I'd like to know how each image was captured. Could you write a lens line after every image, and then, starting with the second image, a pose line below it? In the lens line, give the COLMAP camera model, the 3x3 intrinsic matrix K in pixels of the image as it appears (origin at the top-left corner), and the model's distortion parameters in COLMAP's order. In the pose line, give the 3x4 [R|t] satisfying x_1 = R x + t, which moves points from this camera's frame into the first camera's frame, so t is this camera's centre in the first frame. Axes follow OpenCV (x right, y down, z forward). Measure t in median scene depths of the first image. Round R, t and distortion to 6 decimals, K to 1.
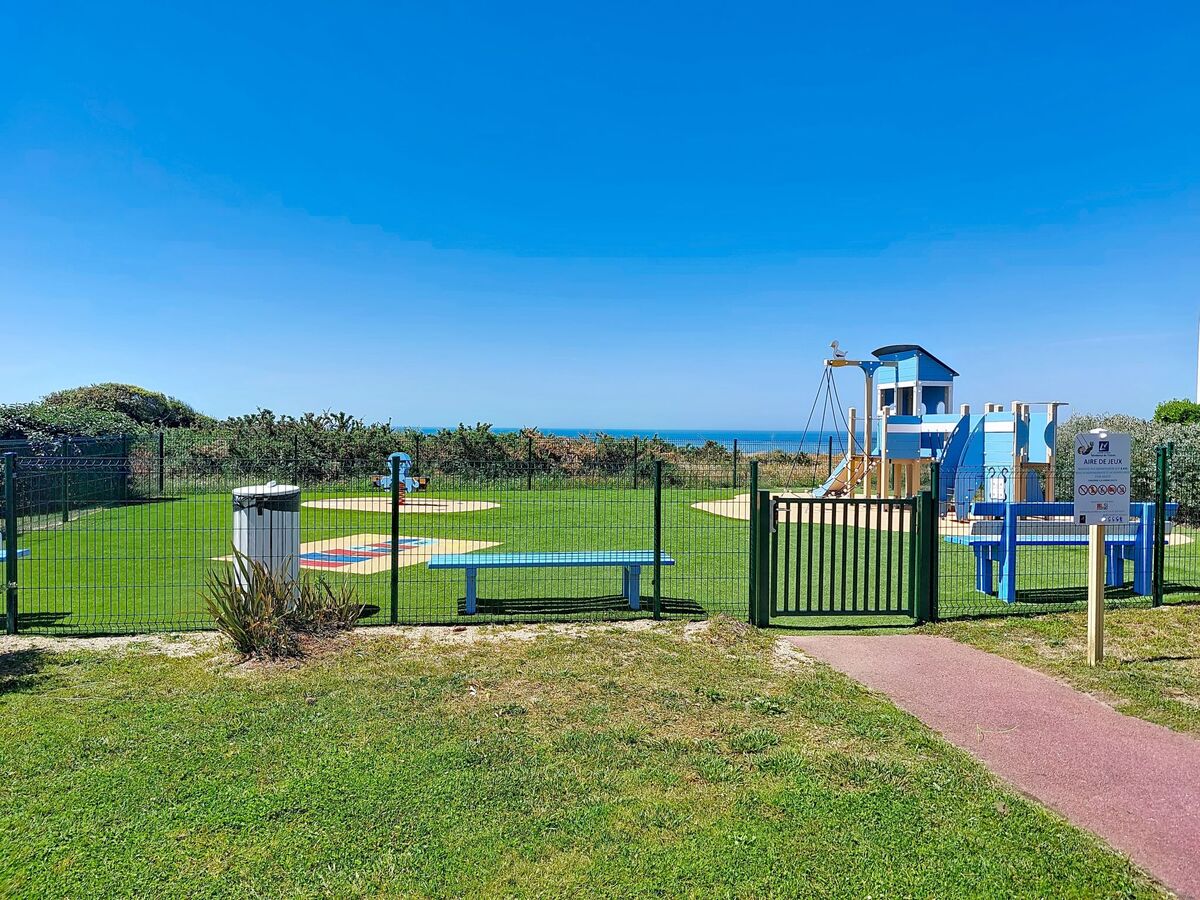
lens RADIAL K [[964.0, 0, 623.7], [0, 964.0, 446.9], [0, 0, 1]] dist [0.128332, -0.240619]
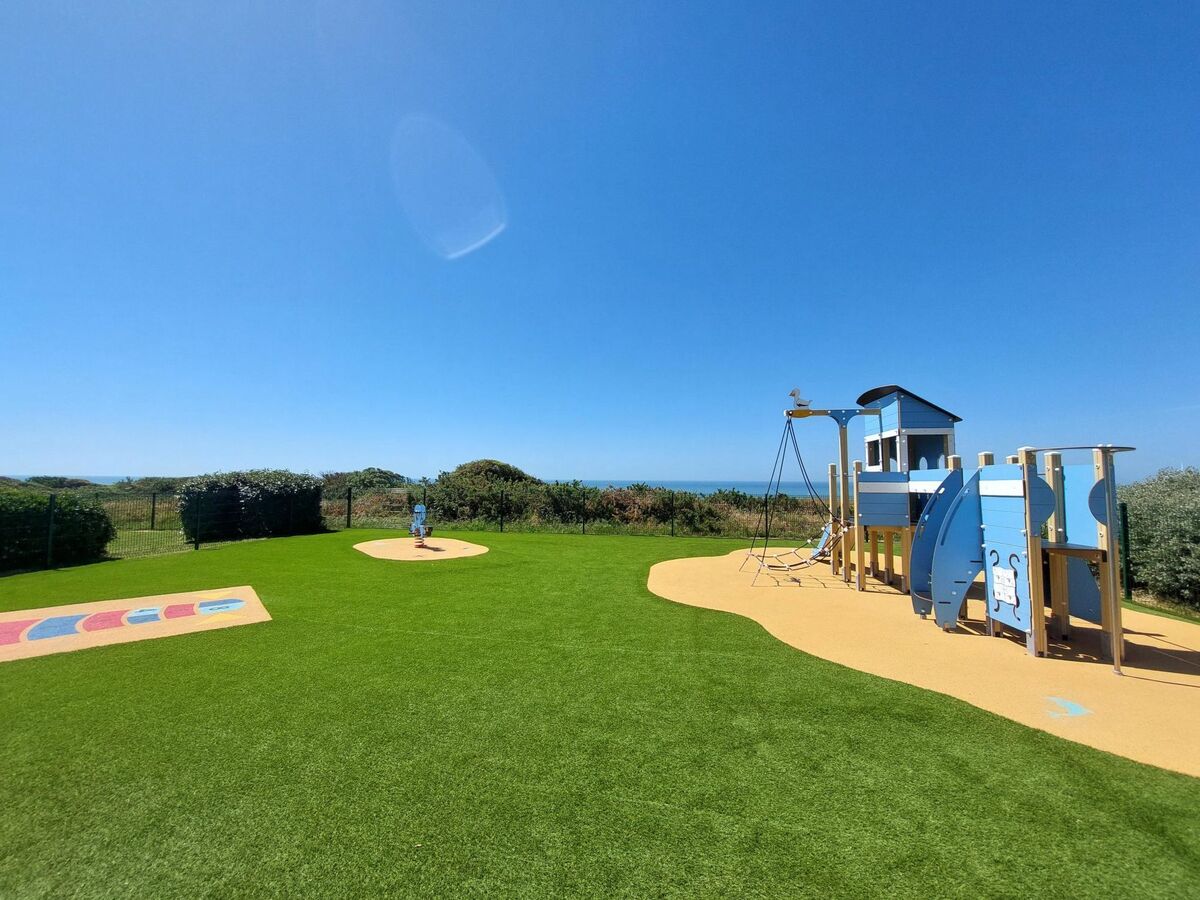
lens RADIAL K [[494.9, 0, 600.0], [0, 494.9, 450.0], [0, 0, 1]] dist [-0.006503, -0.000196]
pose [[0.902597, -0.027120, -0.429630, 0.250305], [-0.008350, 0.996723, -0.080461, -0.014966], [0.430405, 0.076211, 0.899413, 0.518452]]
